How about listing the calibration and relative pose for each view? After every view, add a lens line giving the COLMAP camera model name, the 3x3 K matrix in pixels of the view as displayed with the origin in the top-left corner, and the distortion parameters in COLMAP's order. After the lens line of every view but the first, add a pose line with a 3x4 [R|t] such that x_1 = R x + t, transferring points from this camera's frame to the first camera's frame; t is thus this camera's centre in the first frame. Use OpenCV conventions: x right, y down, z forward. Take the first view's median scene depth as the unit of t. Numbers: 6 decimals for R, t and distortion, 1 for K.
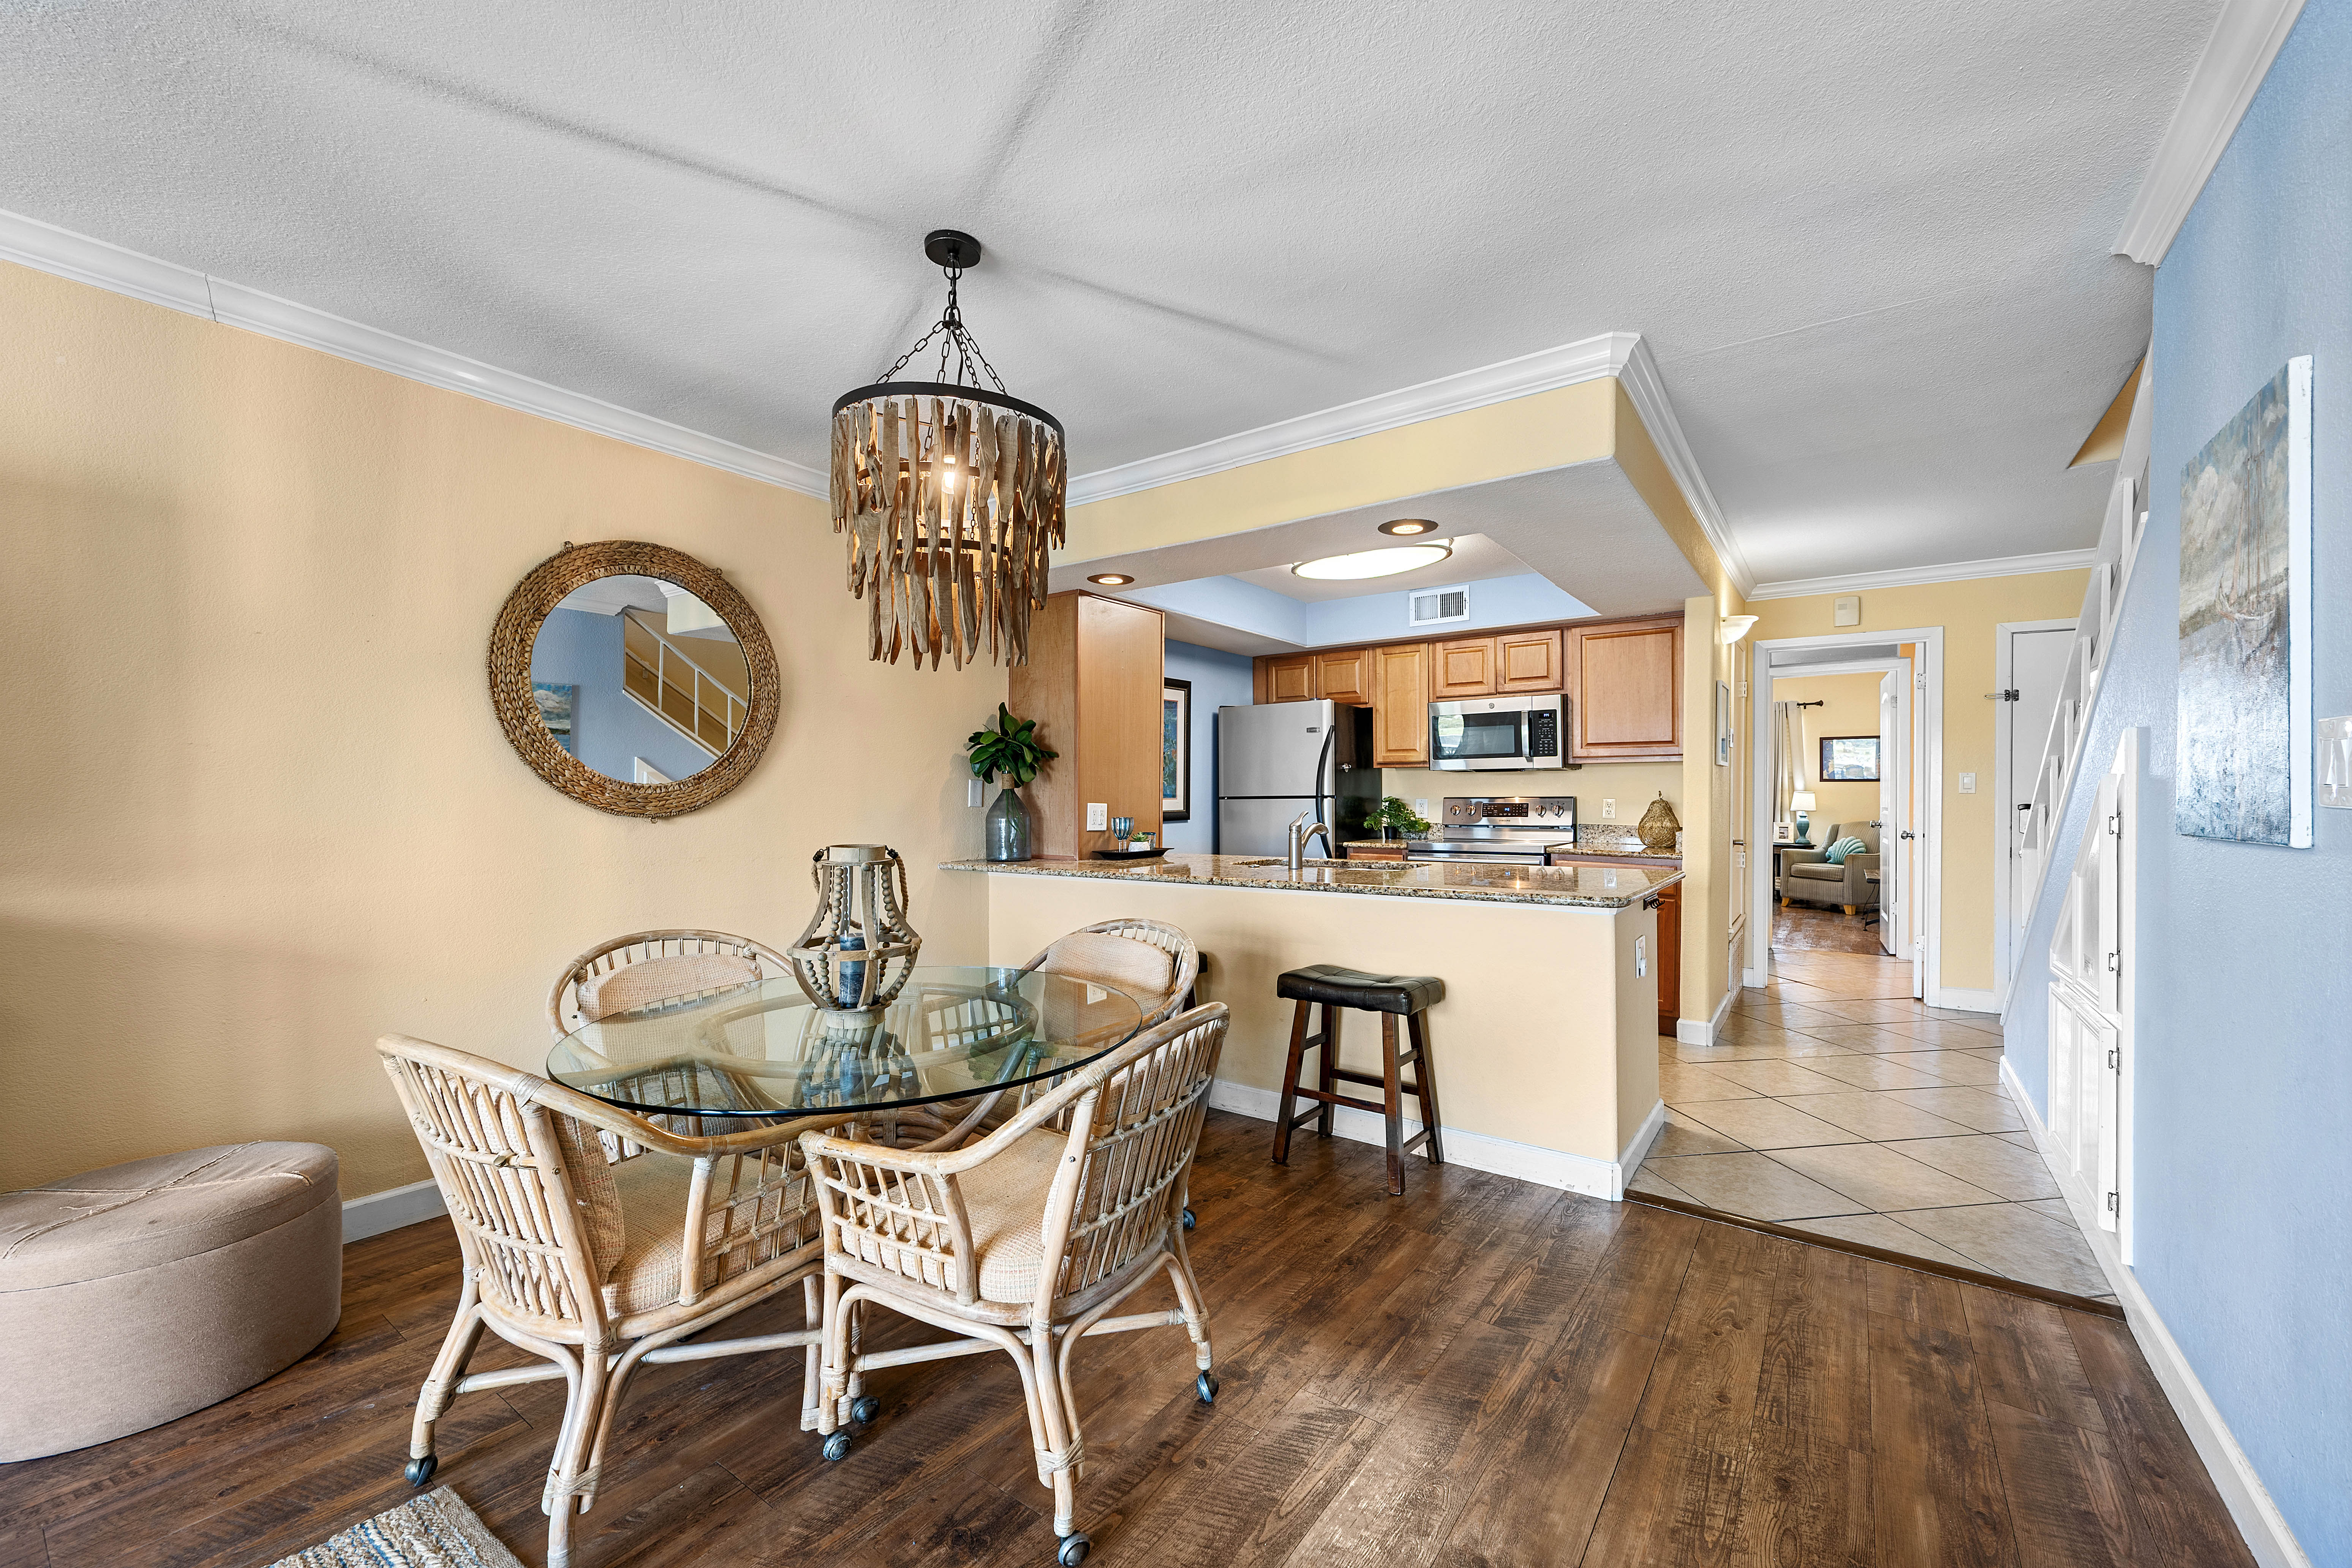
lens RADIAL K [[939.2, 0, 1181.7], [0, 939.2, 793.4], [0, 0, 1]] dist [0.000924, -0.000024]
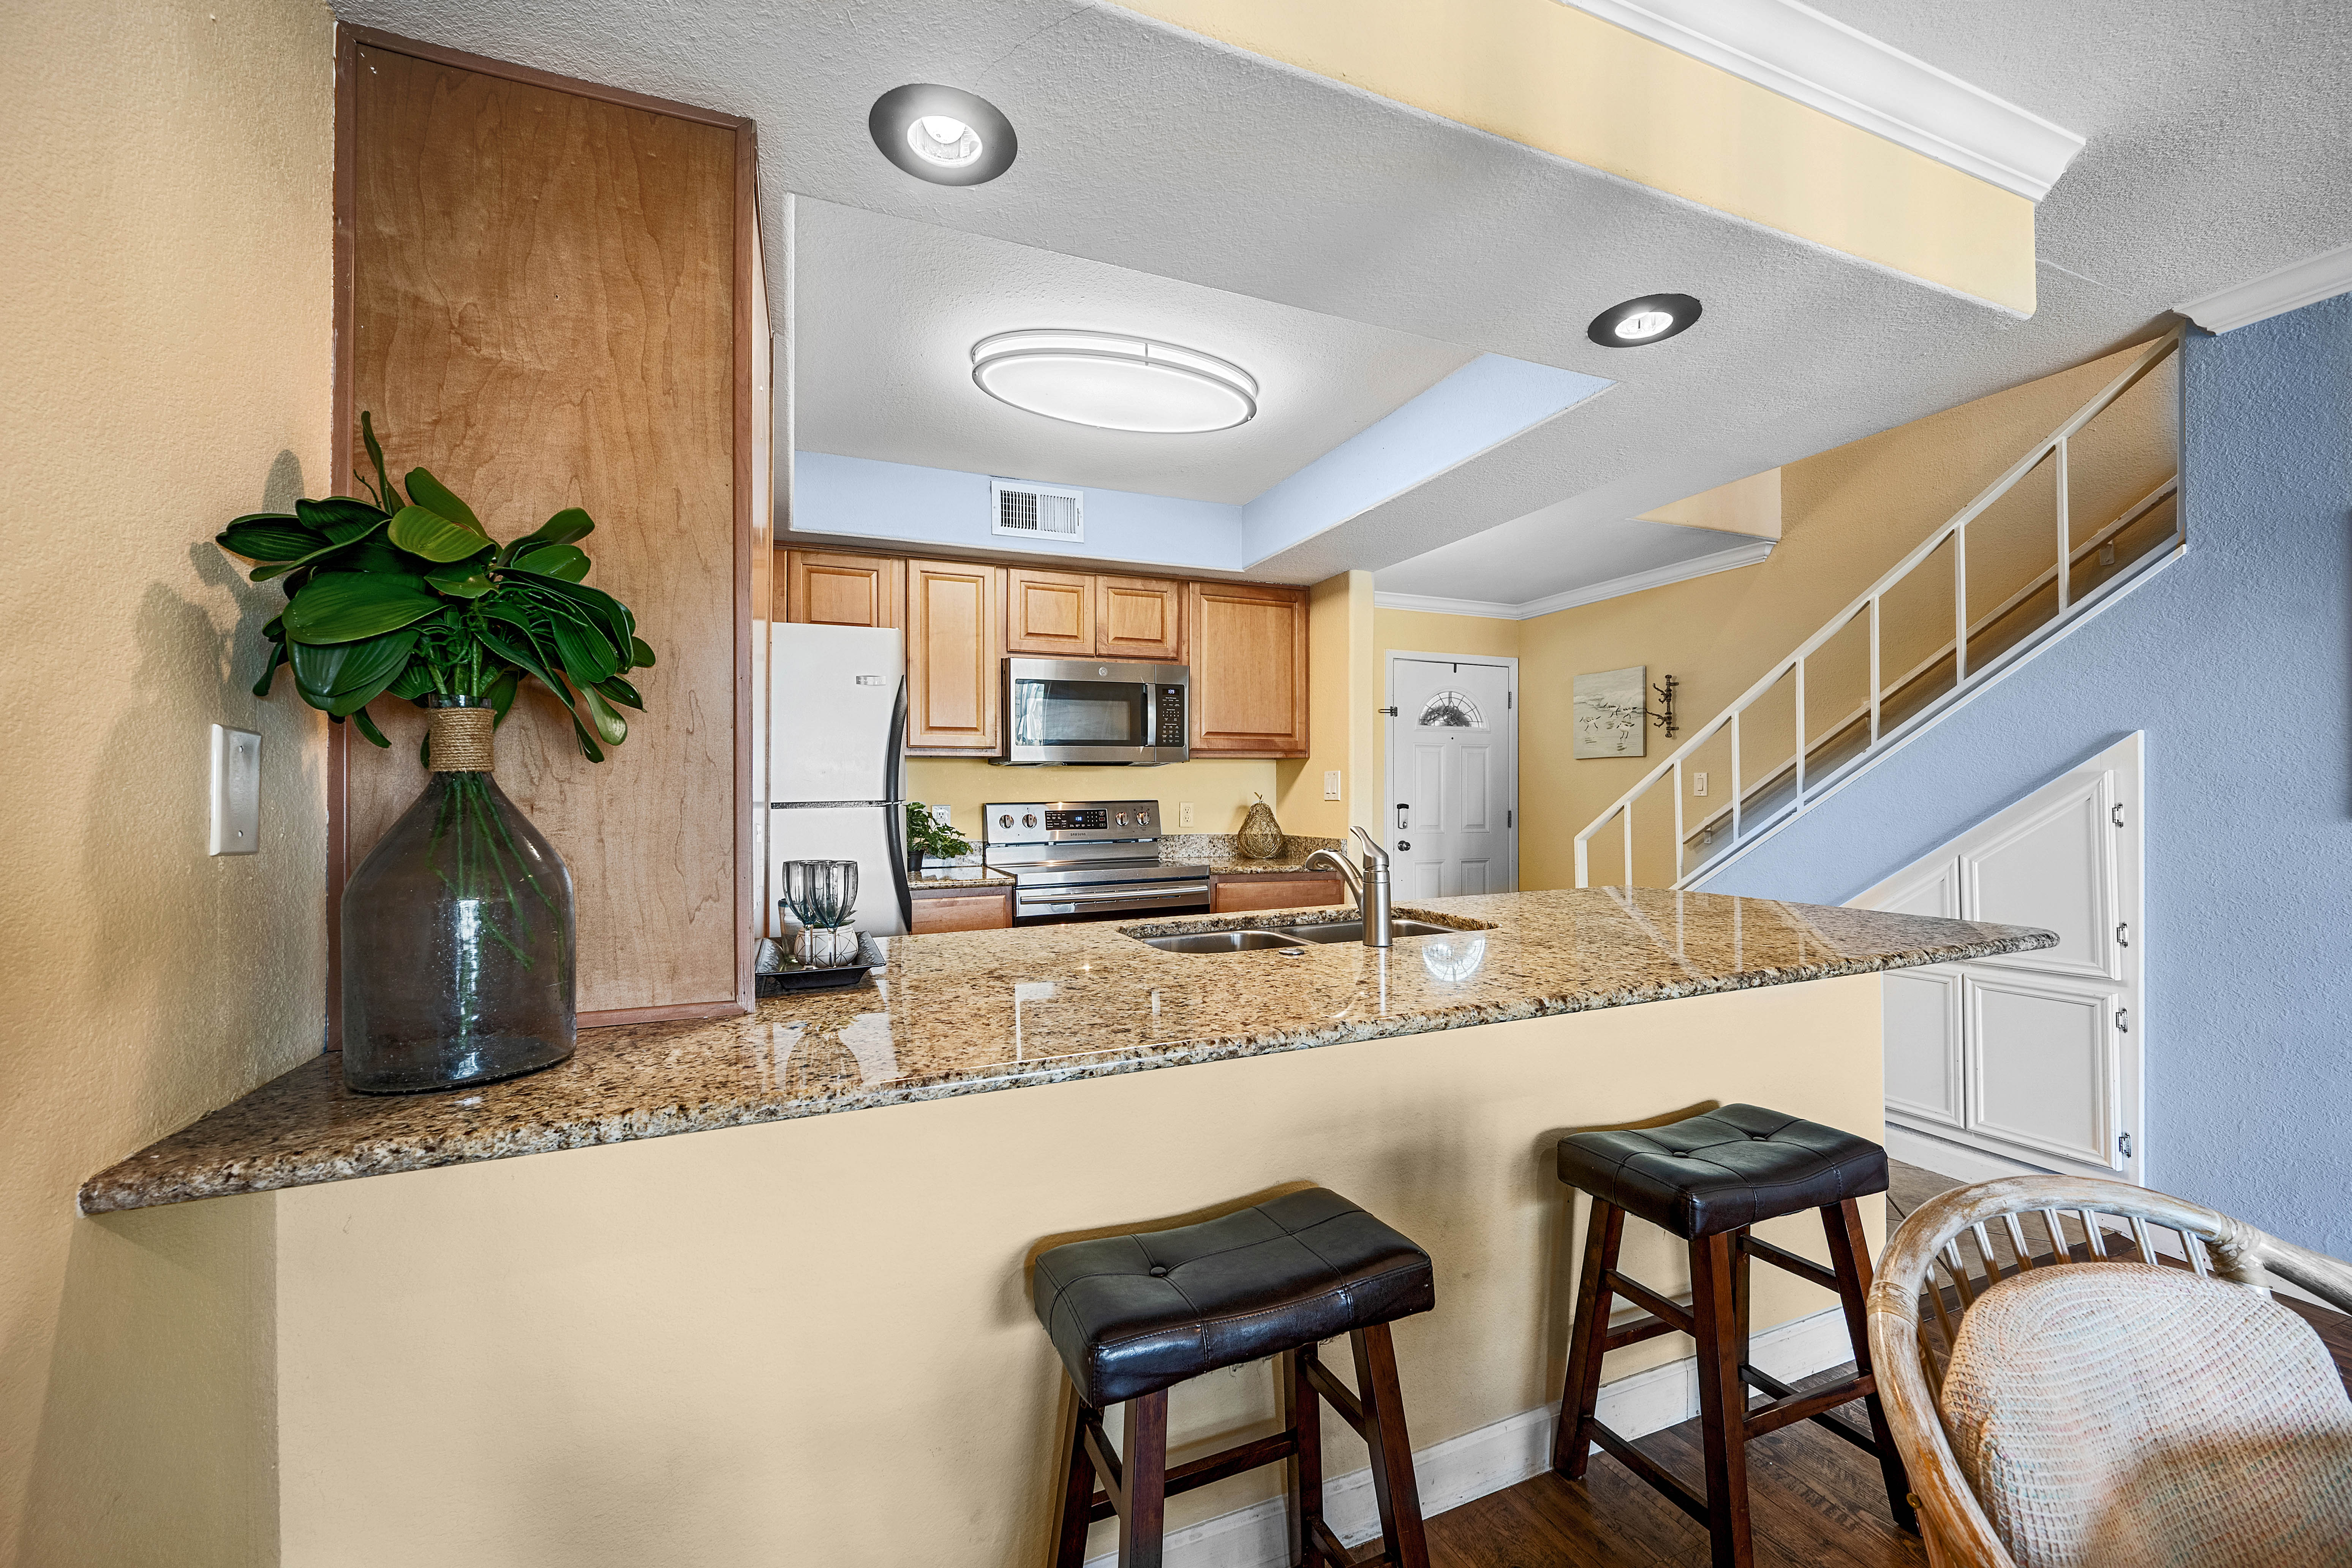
lens RADIAL K [[939.2, 0, 1181.7], [0, 939.2, 793.4], [0, 0, 1]] dist [0.000924, -0.000024]
pose [[0.526318, 0.001203, 0.850287, -0.246131], [0.005354, 0.999974, -0.004728, 0.001915], [-0.850271, 0.007041, 0.526298, 0.597816]]
